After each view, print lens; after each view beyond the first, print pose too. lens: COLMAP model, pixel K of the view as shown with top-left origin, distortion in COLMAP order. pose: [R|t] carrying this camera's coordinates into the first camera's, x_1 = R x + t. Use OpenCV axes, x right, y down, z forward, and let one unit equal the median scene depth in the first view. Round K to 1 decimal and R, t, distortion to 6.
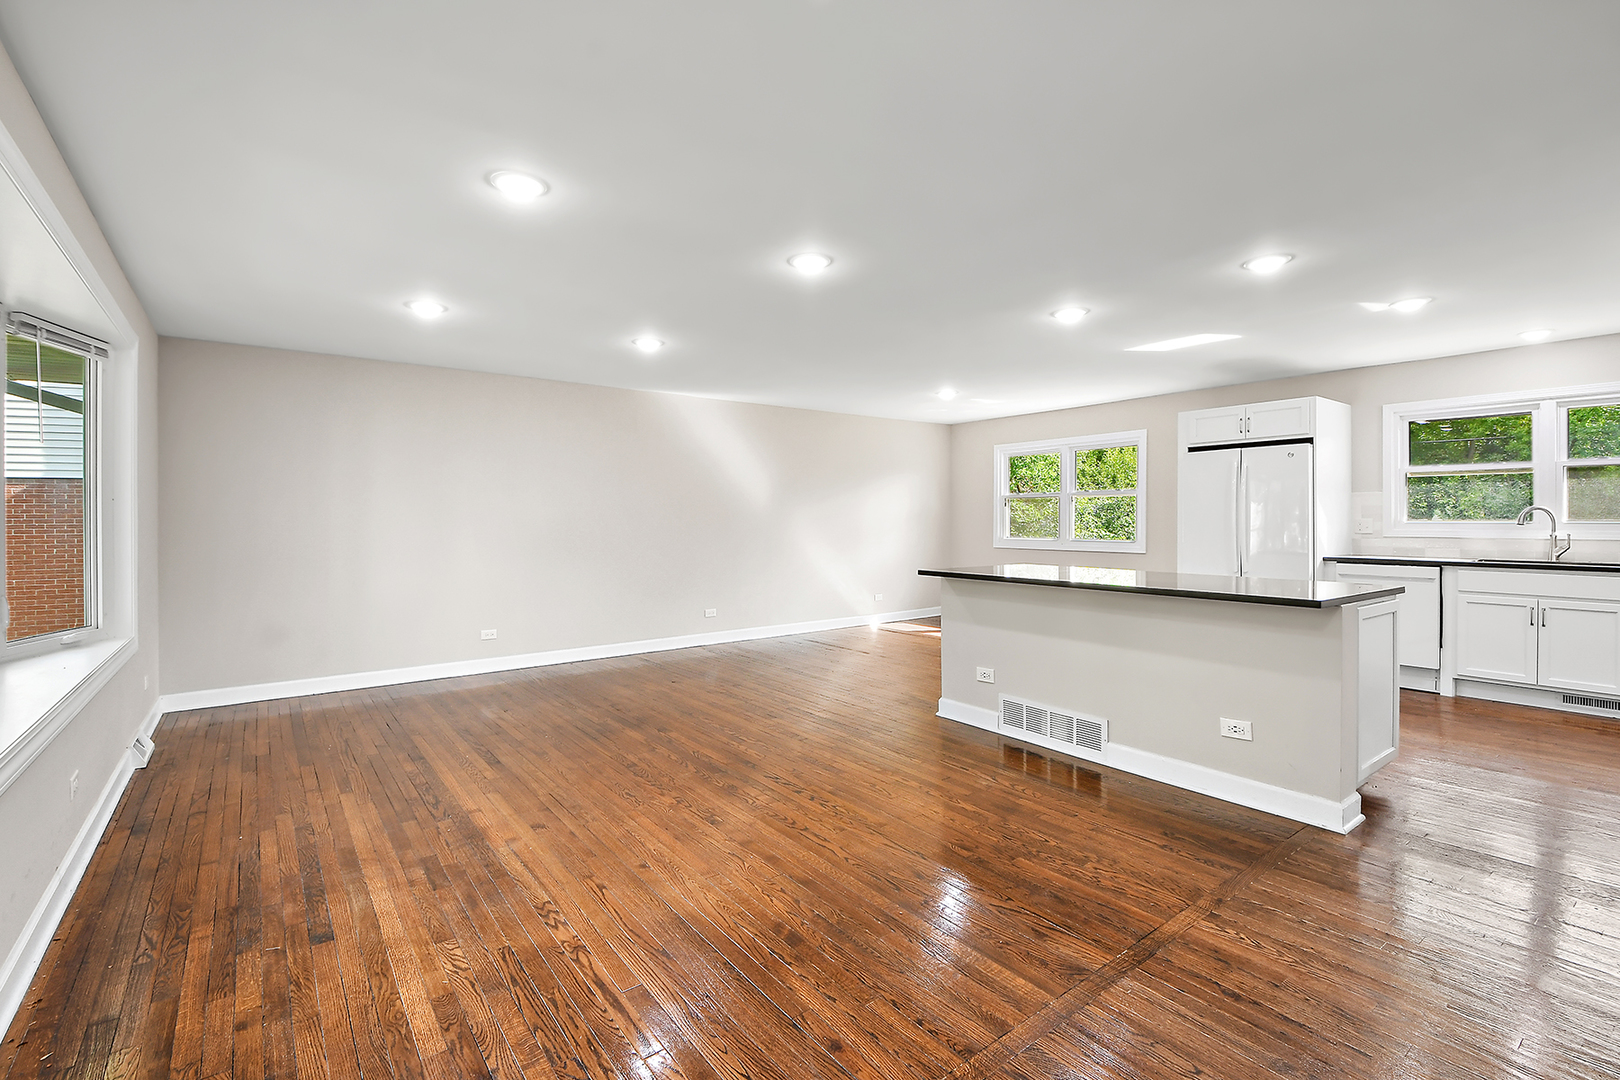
lens RADIAL K [[714.9, 0, 794.3], [0, 714.9, 524.0], [0, 0, 1]] dist [-0.012822, -0.003645]
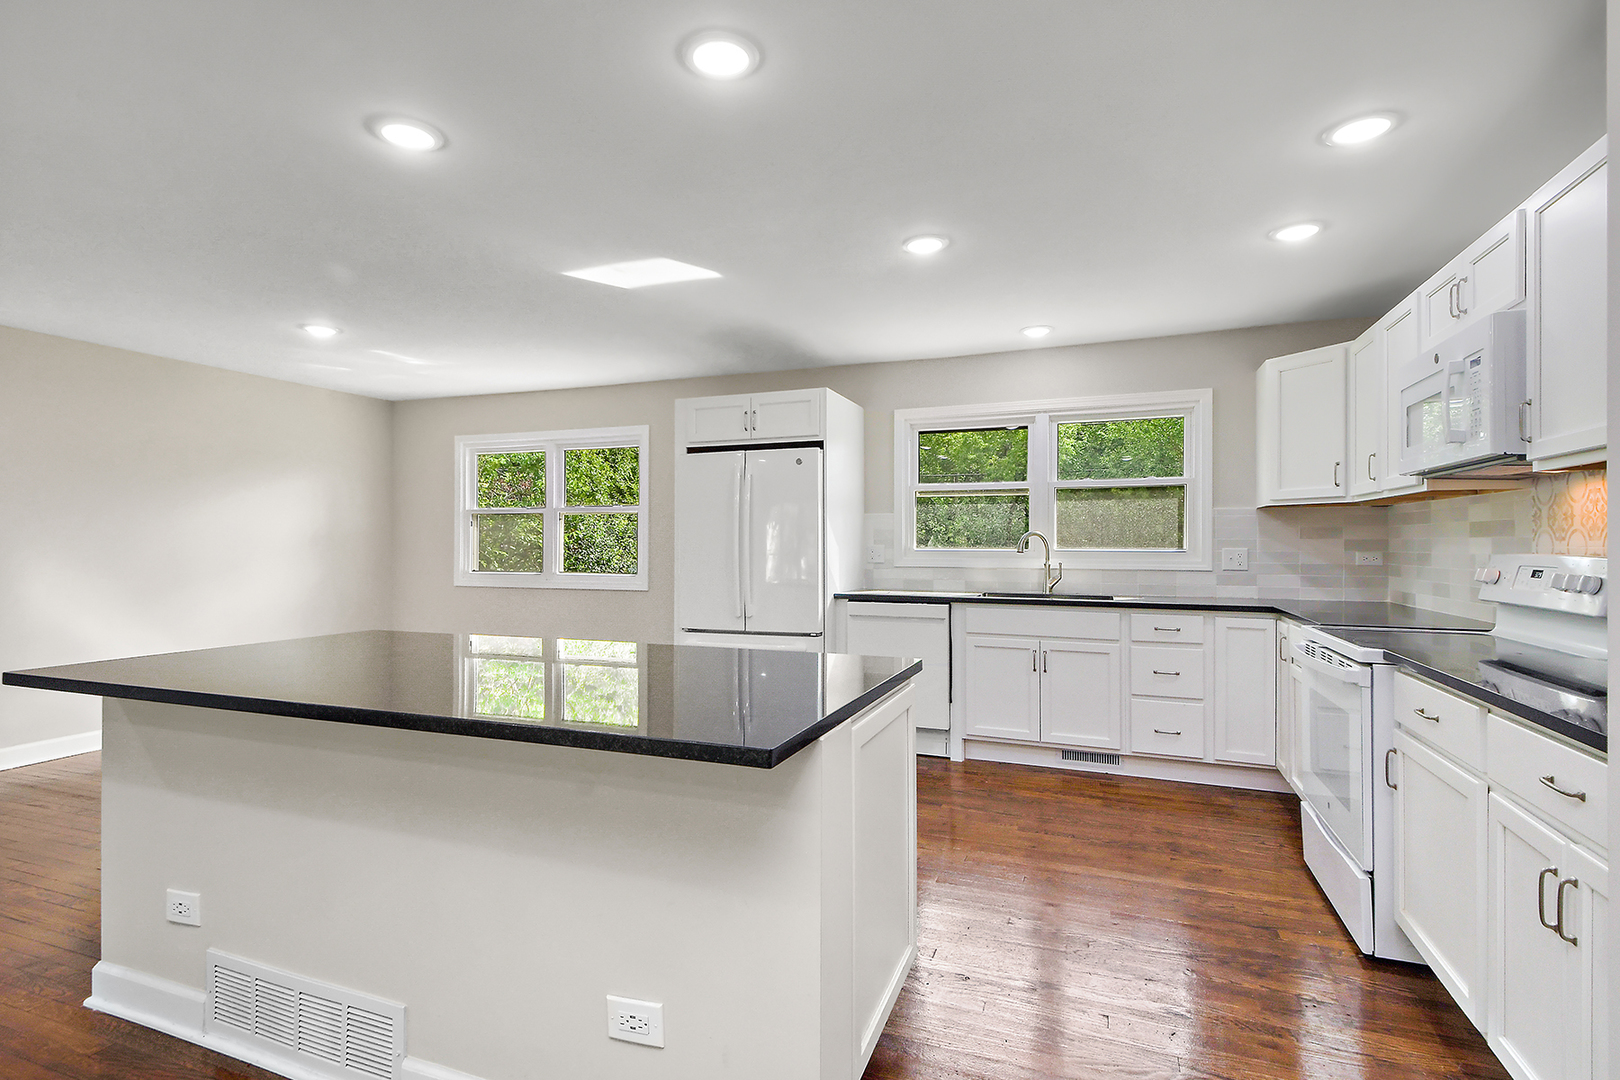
lens RADIAL K [[765.1, 0, 809.8], [0, 765.1, 542.5], [0, 0, 1]] dist [0.004496, 0.000144]
pose [[0.835423, 0.001329, 0.549605, 0.283384], [0.001147, 0.999991, -0.004161, -0.007611], [-0.549606, 0.004107, 0.835414, 0.337278]]
